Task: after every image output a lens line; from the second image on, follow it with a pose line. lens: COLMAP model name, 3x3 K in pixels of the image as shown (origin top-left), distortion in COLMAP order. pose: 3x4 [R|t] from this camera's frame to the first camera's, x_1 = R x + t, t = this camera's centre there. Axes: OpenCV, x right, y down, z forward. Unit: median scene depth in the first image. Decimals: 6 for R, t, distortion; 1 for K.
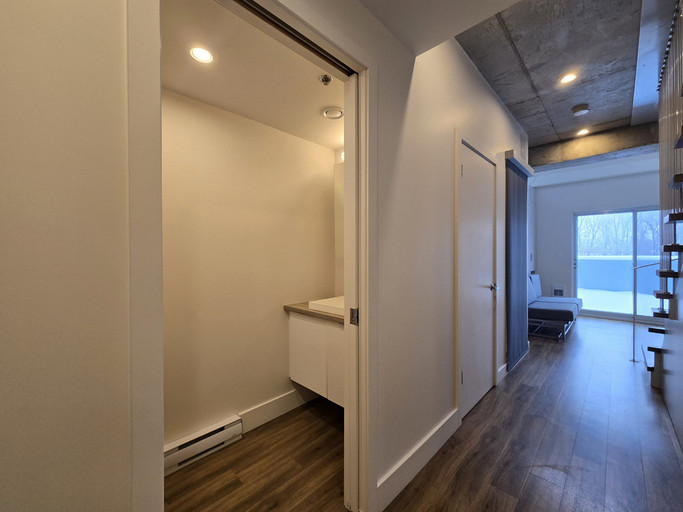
lens RADIAL K [[280.6, 0, 340.7], [0, 280.6, 255.4], [0, 0, 1]] dist [0.002185, -0.001472]
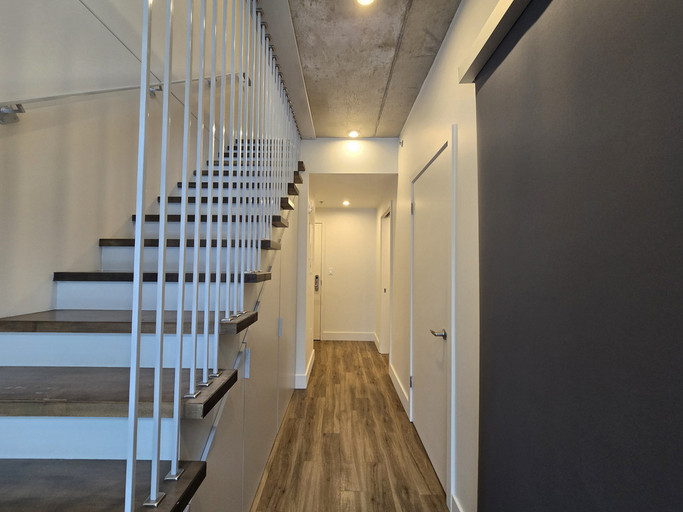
lens RADIAL K [[280.6, 0, 341.1], [0, 280.6, 256.6], [0, 0, 1]] dist [0.002185, -0.001472]
pose [[-0.711920, -0.020694, -0.701956, 1.495412], [-0.010635, 0.999769, -0.018689, -0.074992], [0.702181, -0.005840, -0.711975, 1.651451]]
